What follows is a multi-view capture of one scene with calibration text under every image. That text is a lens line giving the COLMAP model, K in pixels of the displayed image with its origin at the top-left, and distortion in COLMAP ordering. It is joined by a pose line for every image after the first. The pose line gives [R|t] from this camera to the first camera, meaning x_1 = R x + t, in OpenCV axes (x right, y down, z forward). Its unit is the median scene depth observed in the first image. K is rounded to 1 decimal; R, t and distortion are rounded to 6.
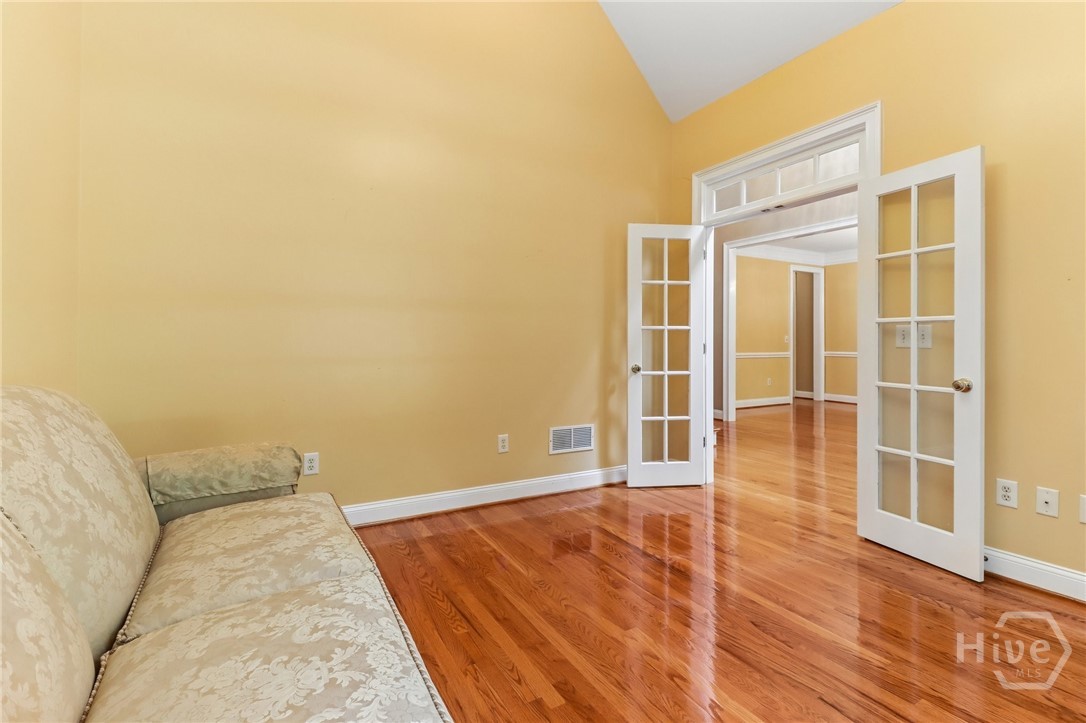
lens RADIAL K [[503.9, 0, 539.8], [0, 503.9, 336.5], [0, 0, 1]] dist [0.009895, -0.003943]
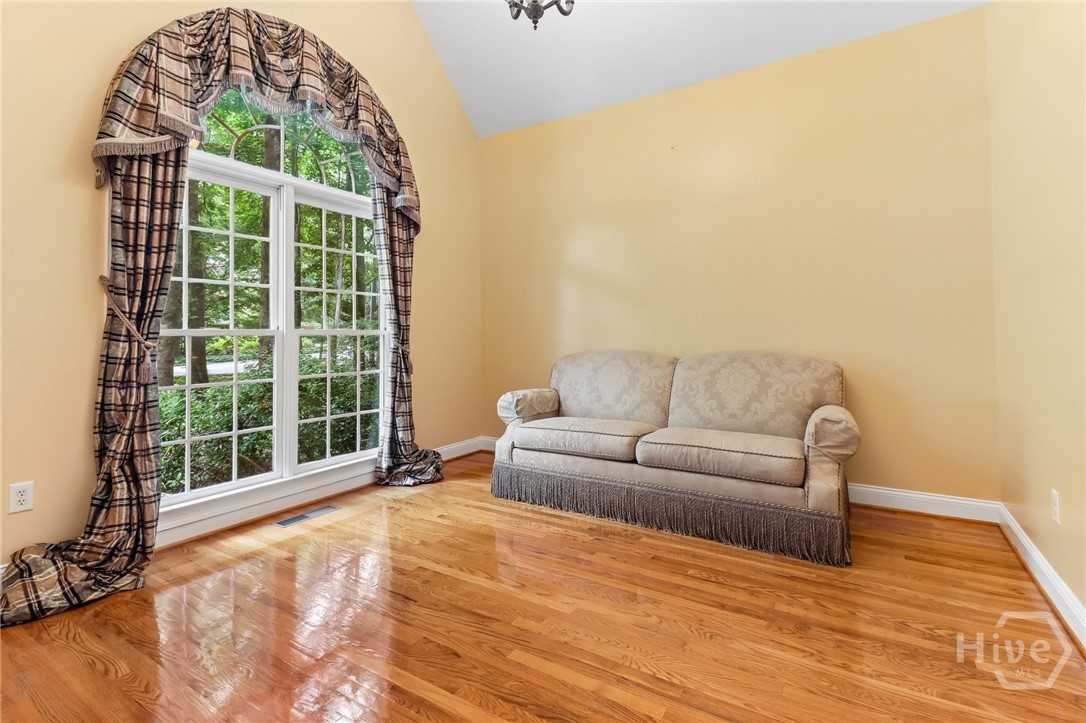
lens RADIAL K [[503.9, 0, 547.9], [0, 503.9, 329.1], [0, 0, 1]] dist [0.009895, -0.003943]
pose [[-0.870263, -0.005199, -0.492561, 0.430328], [0.005123, 0.999795, -0.019604, 0.016269], [0.492562, -0.019584, -0.870057, 1.100122]]
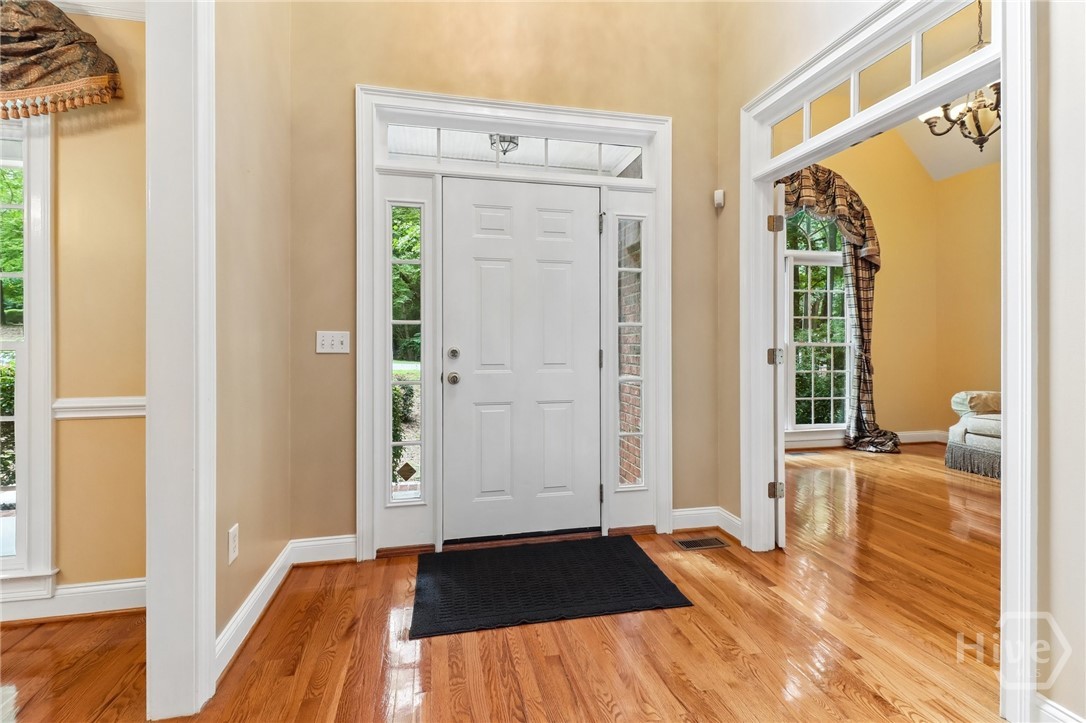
lens RADIAL K [[503.9, 0, 540.9], [0, 503.9, 343.9], [0, 0, 1]] dist [0.009895, -0.003943]
pose [[-0.960996, -0.003540, 0.276541, 0.701516], [-0.004195, 0.999990, -0.001778, 0.005565], [-0.276532, -0.002869, -0.961001, 1.776285]]
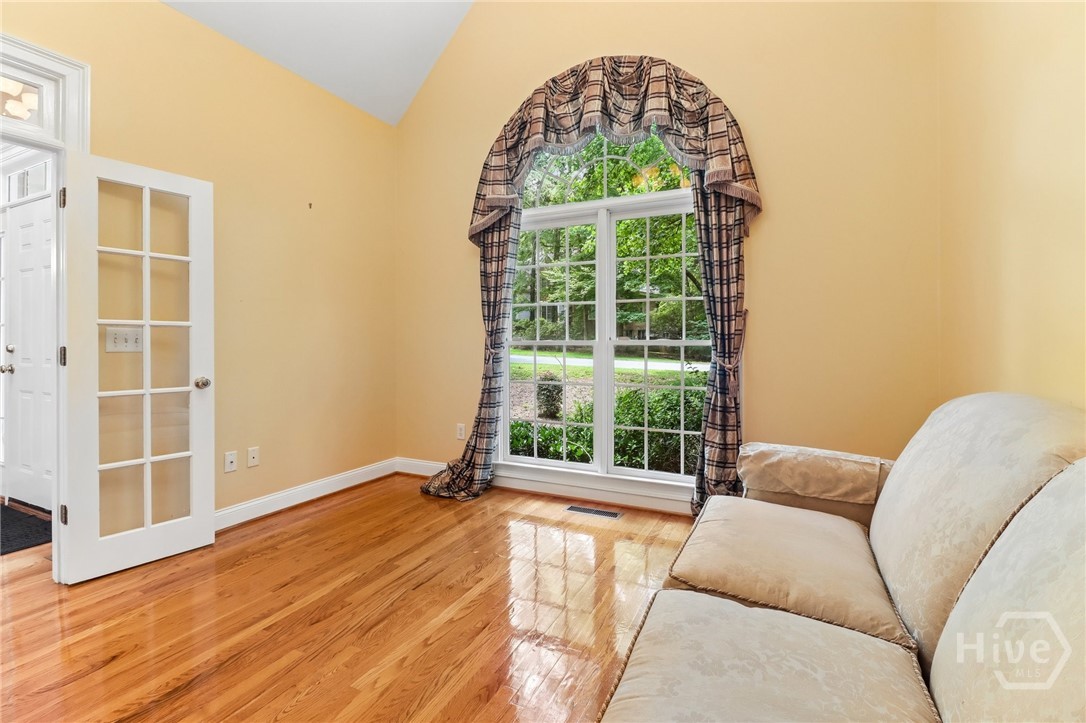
lens RADIAL K [[503.9, 0, 555.8], [0, 503.9, 345.5], [0, 0, 1]] dist [0.009895, -0.003943]
pose [[-0.575131, -0.010944, 0.817988, -0.410694], [-0.005521, 0.999940, 0.009497, -0.003212], [-0.818043, 0.000946, -0.575157, 0.711651]]
